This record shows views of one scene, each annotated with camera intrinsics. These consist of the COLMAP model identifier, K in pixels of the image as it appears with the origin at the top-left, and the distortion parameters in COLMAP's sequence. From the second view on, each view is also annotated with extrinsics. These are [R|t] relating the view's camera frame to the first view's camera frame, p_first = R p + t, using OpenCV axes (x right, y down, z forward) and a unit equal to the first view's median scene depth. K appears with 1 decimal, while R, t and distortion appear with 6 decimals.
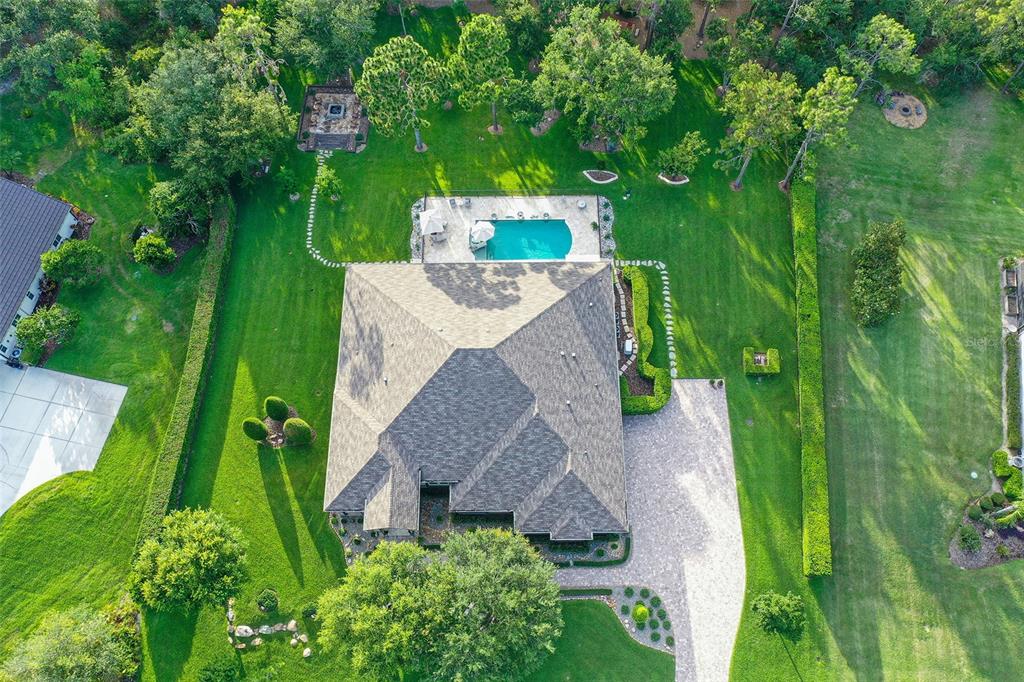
lens RADIAL K [[844.8, 0, 514.2], [0, 844.8, 358.0], [0, 0, 1]] dist [0.011967, 0.010662]
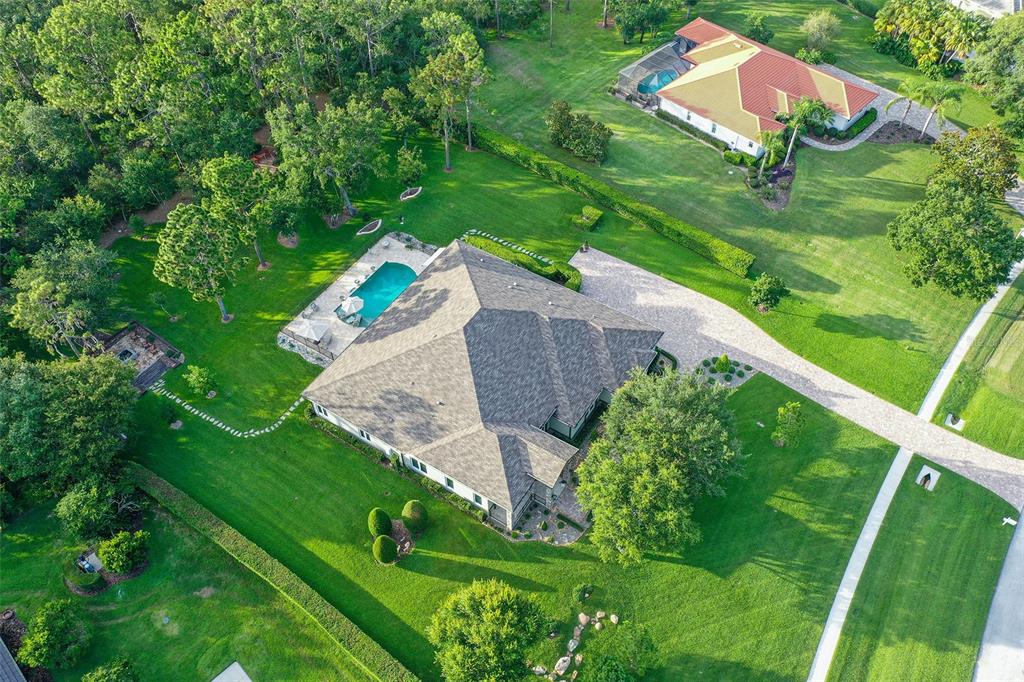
lens RADIAL K [[837.4, 0, 542.5], [0, 837.4, 335.0], [0, 0, 1]] dist [0.013918, 0.005501]
pose [[0.525267, -0.636887, 0.564331, -0.568533], [0.778779, 0.627062, -0.017187, 0.083642], [-0.342925, 0.448517, 0.825370, 0.067979]]
